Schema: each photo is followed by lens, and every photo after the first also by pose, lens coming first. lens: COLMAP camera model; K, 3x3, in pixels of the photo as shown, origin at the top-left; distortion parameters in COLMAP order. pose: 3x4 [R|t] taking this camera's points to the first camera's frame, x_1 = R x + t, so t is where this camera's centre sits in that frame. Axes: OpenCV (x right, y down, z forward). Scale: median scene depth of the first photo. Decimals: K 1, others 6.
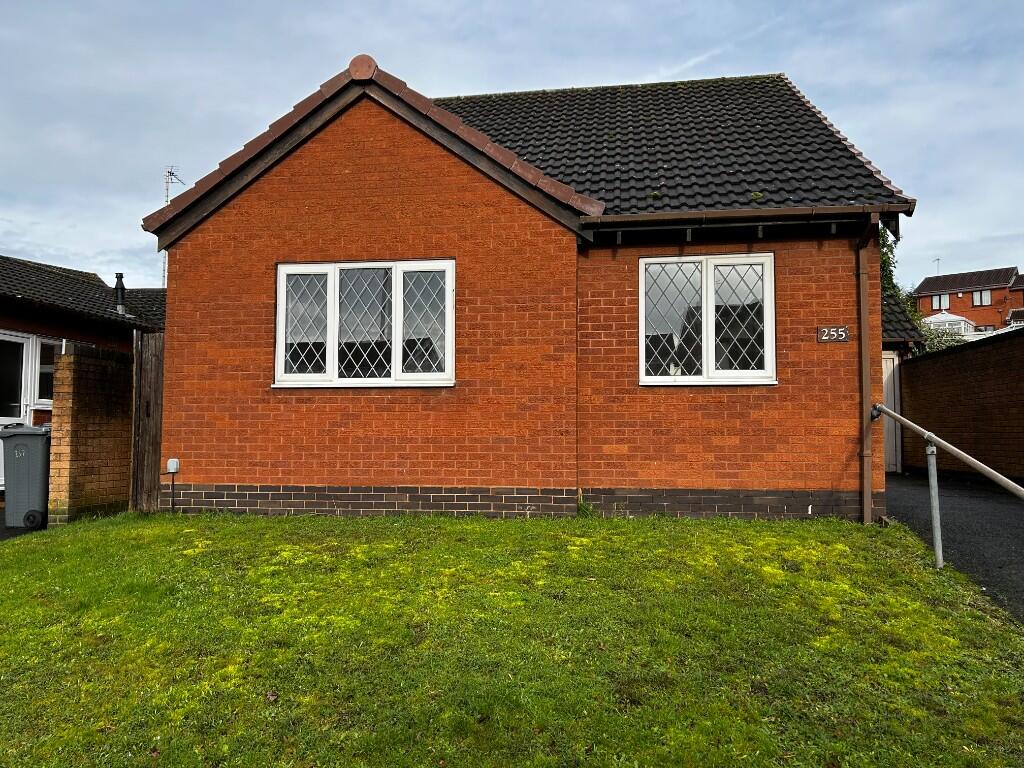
lens RADIAL K [[773.8, 0, 490.8], [0, 773.8, 391.9], [0, 0, 1]] dist [0.058640, -0.010525]
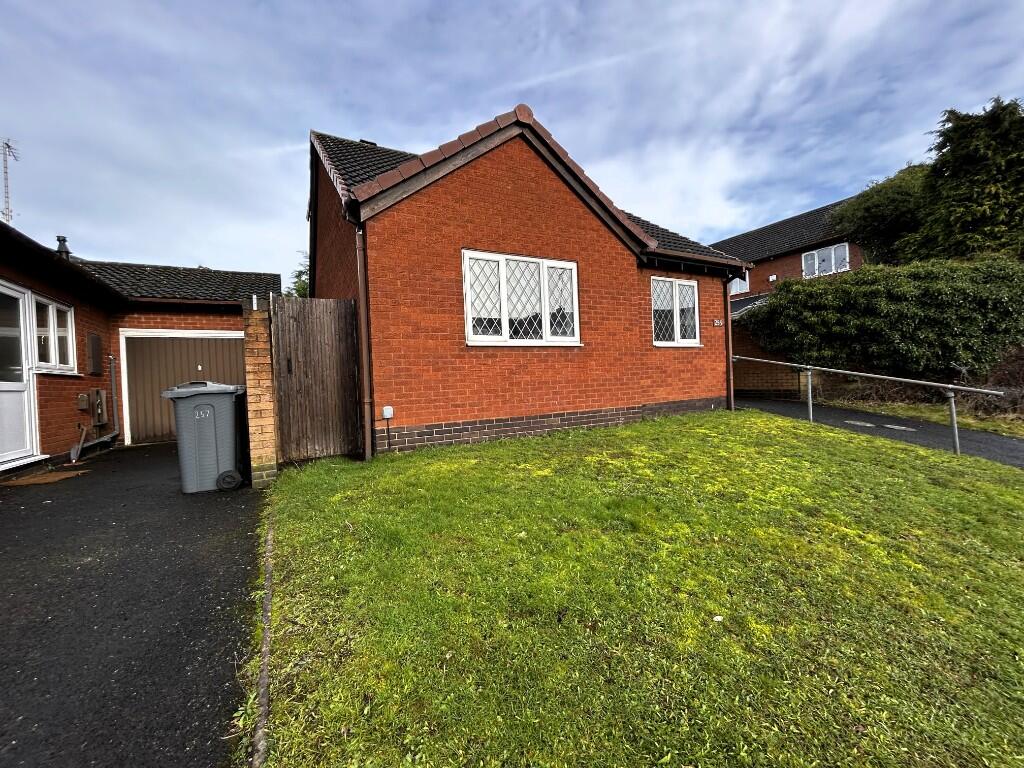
lens RADIAL K [[413.6, 0, 513.0], [0, 413.6, 384.0], [0, 0, 1]] dist [-0.000114, -0.000282]
pose [[0.797811, -0.042997, 0.601372, -0.642926], [0.011404, 0.998352, 0.056250, 0.020351], [-0.602799, -0.038019, 0.796987, 0.414533]]
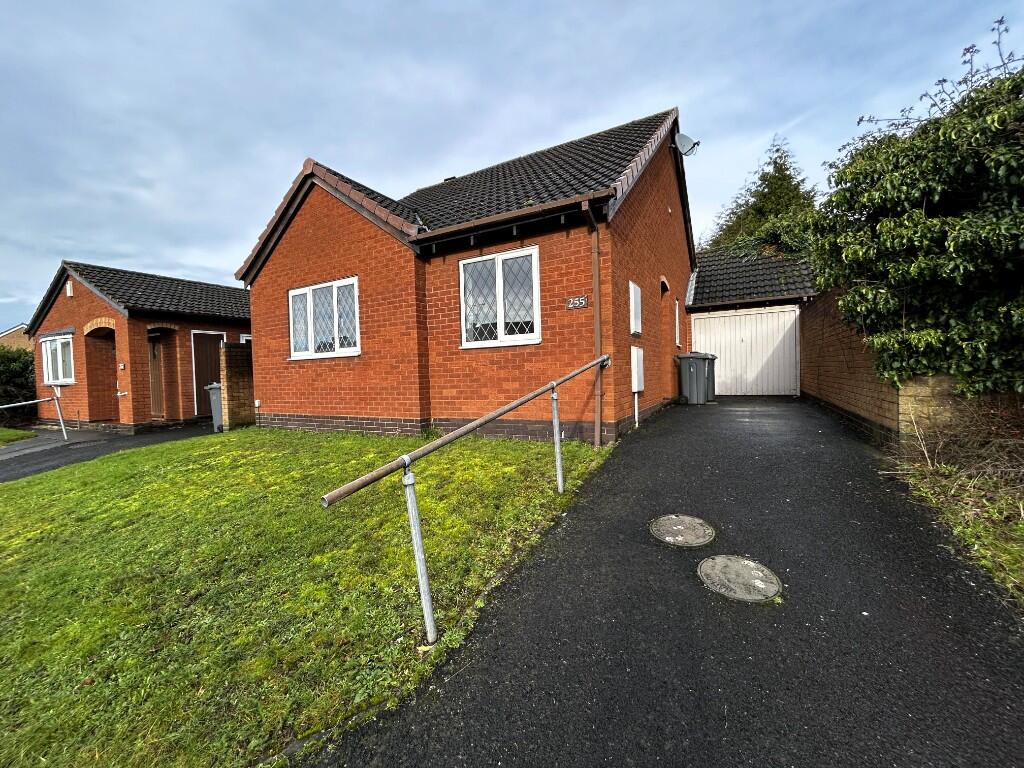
lens RADIAL K [[413.6, 0, 513.0], [0, 413.6, 384.0], [0, 0, 1]] dist [-0.000114, -0.000282]
pose [[0.935041, -0.022718, -0.353811, 0.547861], [0.053953, 0.995440, 0.078669, 0.001337], [0.350410, -0.092648, 0.932003, 0.292325]]
